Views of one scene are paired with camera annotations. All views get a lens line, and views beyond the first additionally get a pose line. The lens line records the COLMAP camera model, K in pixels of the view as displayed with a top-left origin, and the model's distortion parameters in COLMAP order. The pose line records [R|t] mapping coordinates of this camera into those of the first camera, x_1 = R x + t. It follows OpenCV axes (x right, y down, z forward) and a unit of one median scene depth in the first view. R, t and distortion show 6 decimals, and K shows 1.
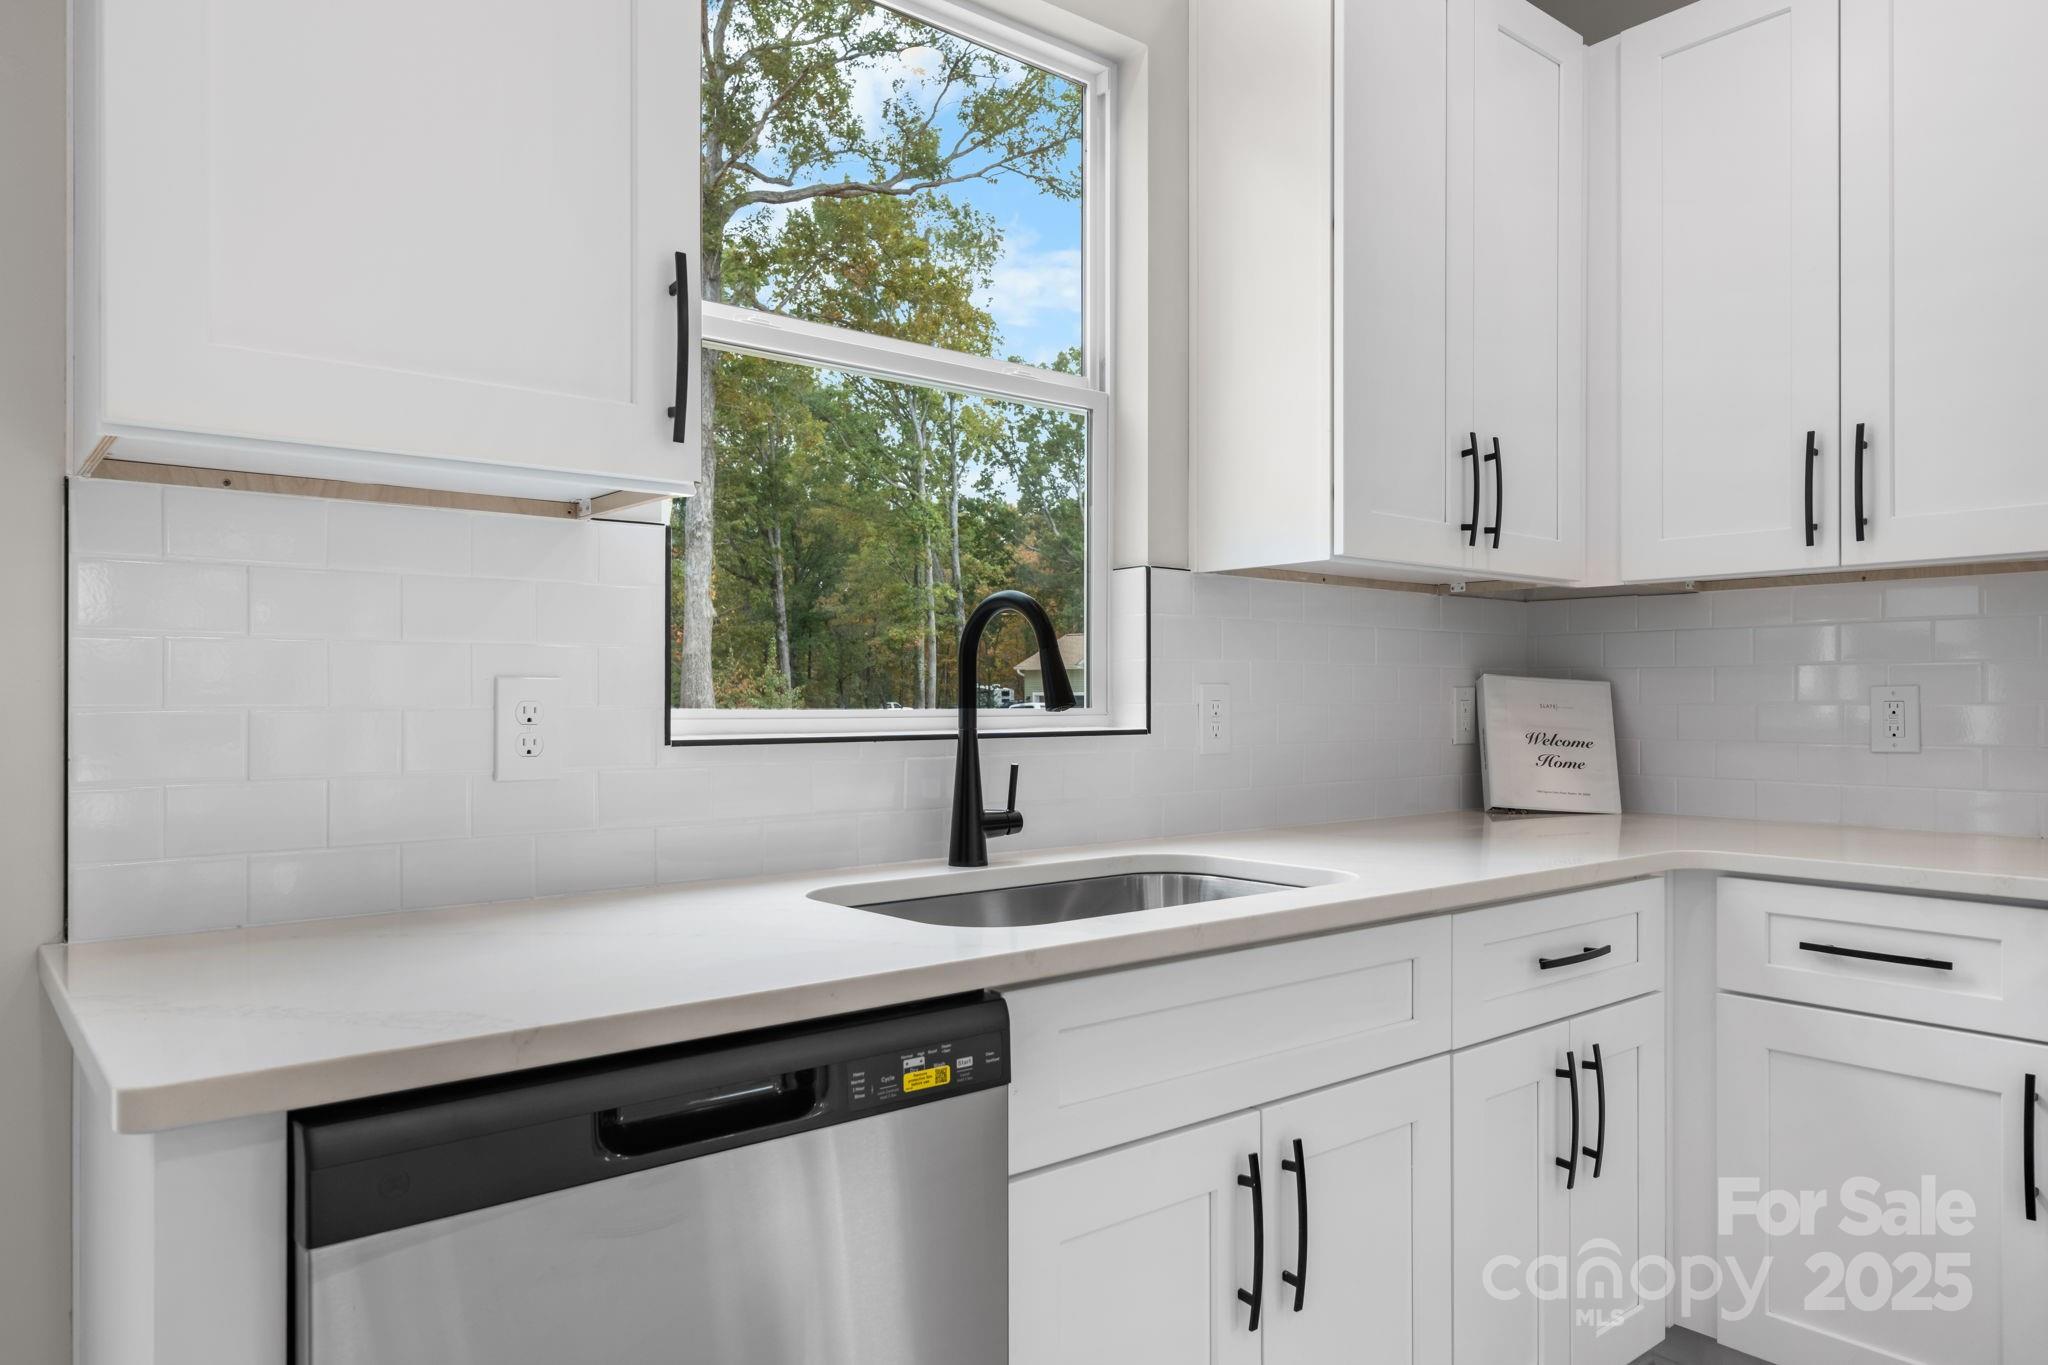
lens RADIAL K [[1344.7, 0, 1024.0], [0, 1344.7, 682.5], [0, 0, 1]] dist [-0.000757, -0.000621]
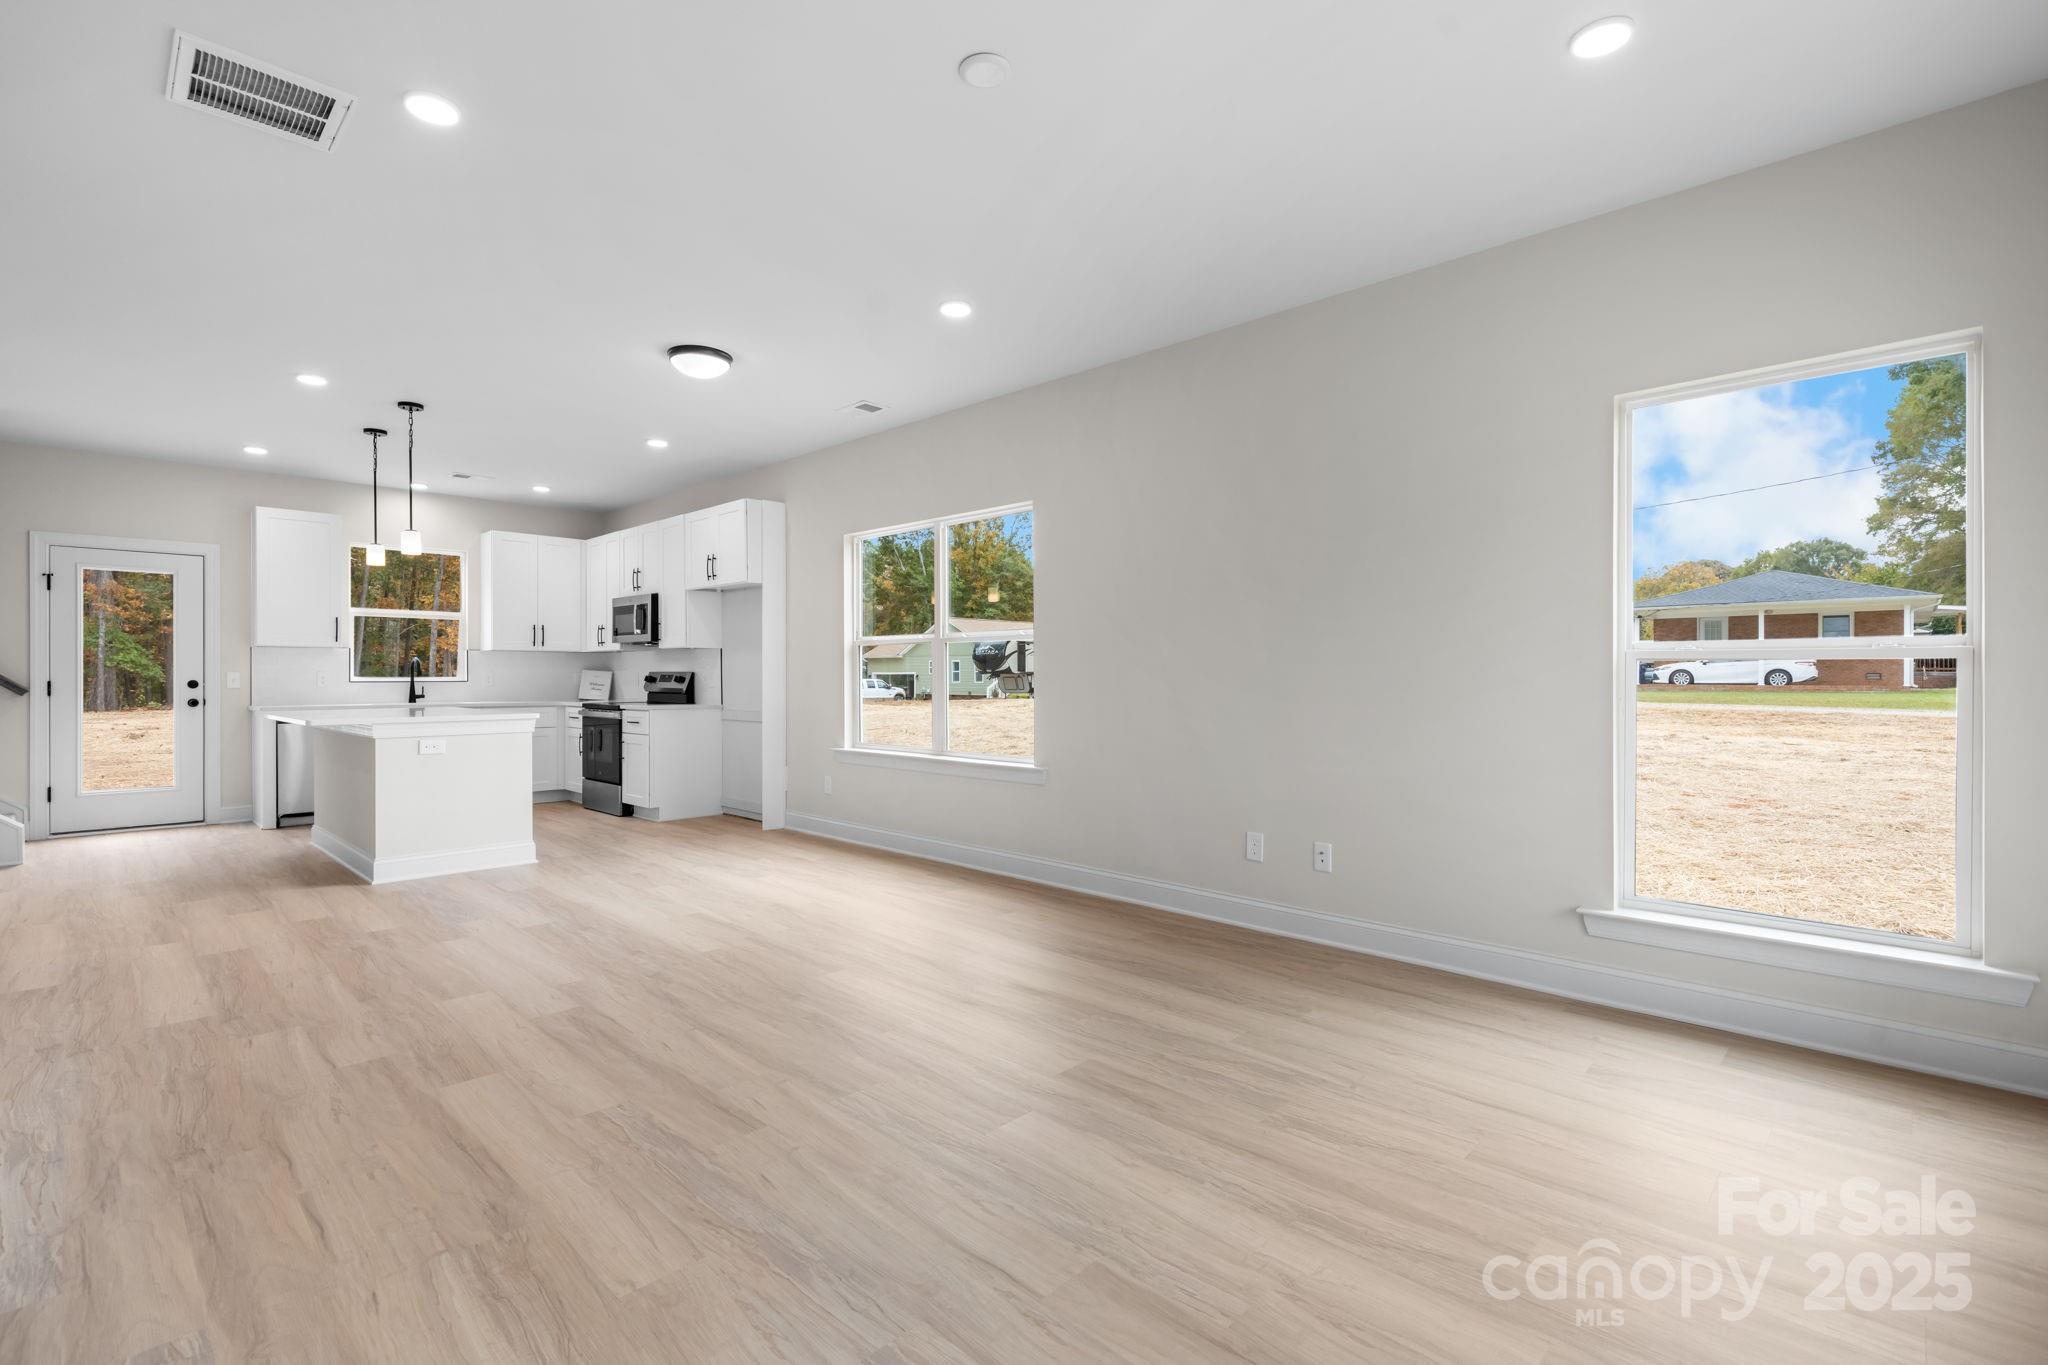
lens RADIAL K [[919.6, 0, 1020.3], [0, 919.6, 675.1], [0, 0, 1]] dist [0.001467, 0.000371]
pose [[0.993872, 0.000420, 0.110533, 1.482249], [-0.001612, 0.999942, 0.010689, -0.024214], [-0.110522, -0.010802, 0.993815, -2.266846]]
